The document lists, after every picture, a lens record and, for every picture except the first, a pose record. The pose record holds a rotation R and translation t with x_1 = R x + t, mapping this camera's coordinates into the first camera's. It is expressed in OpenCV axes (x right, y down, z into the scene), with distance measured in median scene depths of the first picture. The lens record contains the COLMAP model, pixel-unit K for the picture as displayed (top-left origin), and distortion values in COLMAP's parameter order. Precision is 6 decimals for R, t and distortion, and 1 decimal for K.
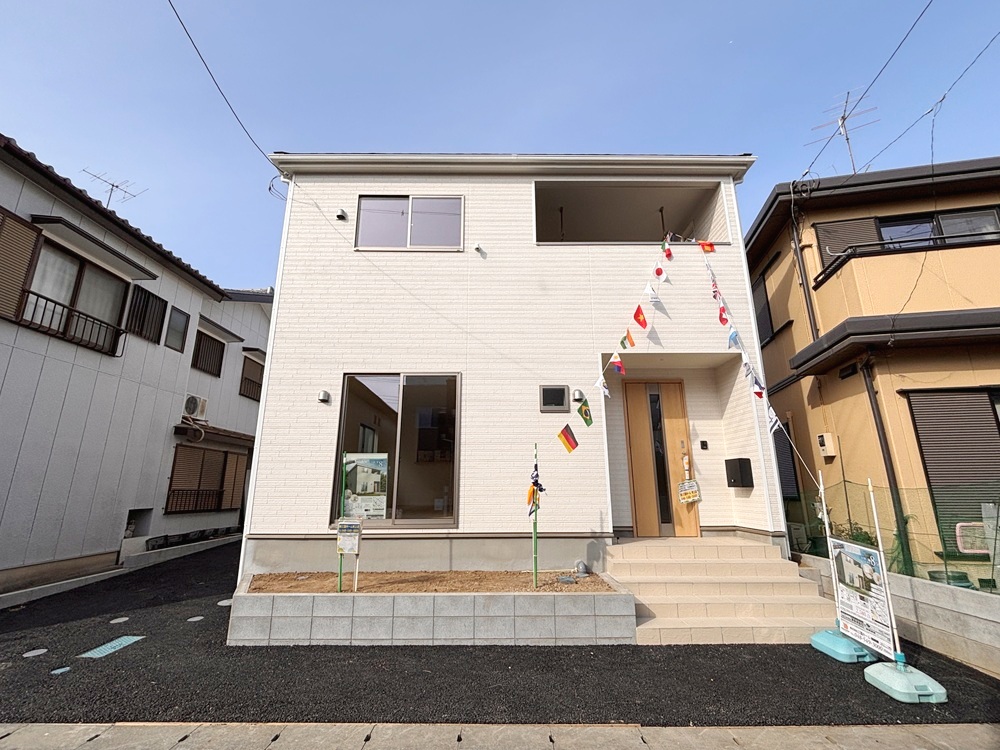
lens RADIAL K [[442.7, 0, 498.9], [0, 442.7, 375.7], [0, 0, 1]] dist [-0.005421, 0.001590]
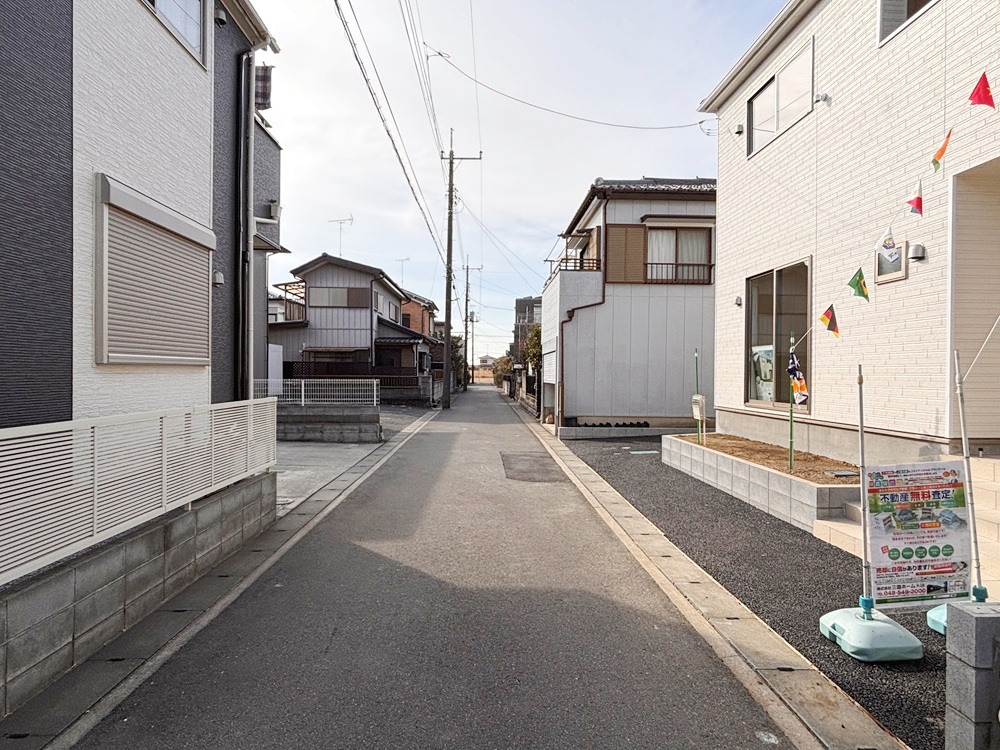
lens RADIAL K [[524.7, 0, 502.8], [0, 524.7, 374.8], [0, 0, 1]] dist [0.000853, 0.001139]
pose [[0.046644, 0.006384, -0.998891, 1.022497], [0.239081, 0.970844, 0.017369, 0.064885], [0.969879, -0.239627, 0.043758, 0.273919]]
